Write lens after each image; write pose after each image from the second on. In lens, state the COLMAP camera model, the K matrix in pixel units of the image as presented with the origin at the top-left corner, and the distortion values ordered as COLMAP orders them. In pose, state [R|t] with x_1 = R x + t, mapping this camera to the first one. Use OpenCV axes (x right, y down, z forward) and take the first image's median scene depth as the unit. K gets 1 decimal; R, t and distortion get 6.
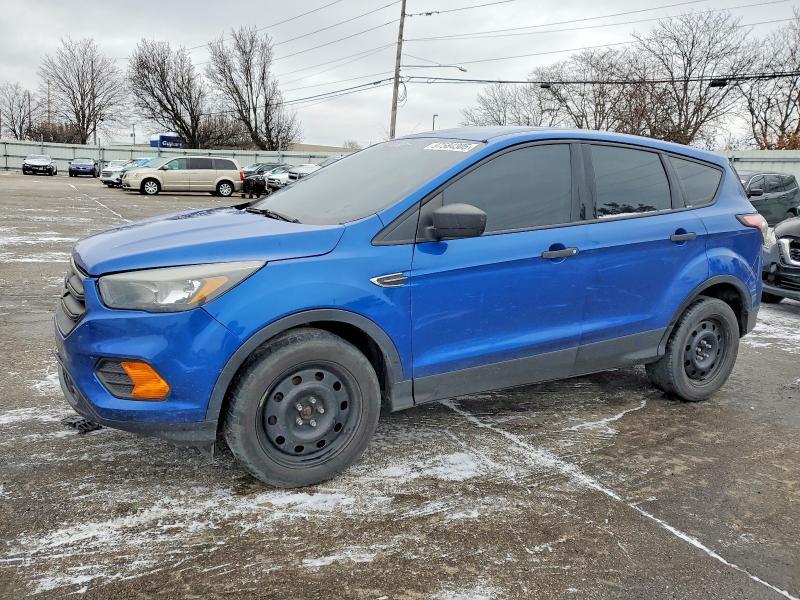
lens RADIAL K [[603.8, 0, 400.0], [0, 603.8, 300.0], [0, 0, 1]] dist [0.129521, -0.099921]
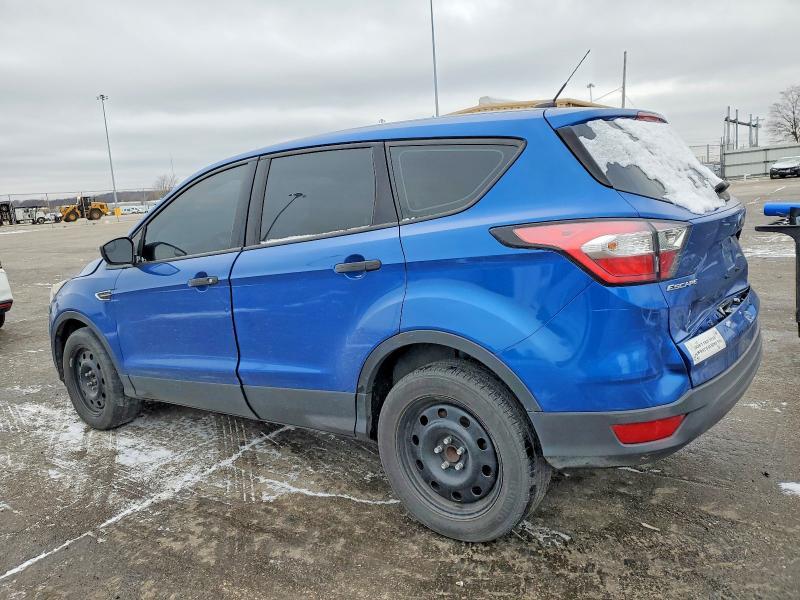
lens RADIAL K [[603.8, 0, 400.0], [0, 603.8, 300.0], [0, 0, 1]] dist [0.129521, -0.099921]
pose [[0.366755, 0.072449, -0.927492, 1.170596], [-0.075583, 0.995988, 0.047912, -0.107792], [0.927242, 0.052531, 0.370759, 0.848431]]
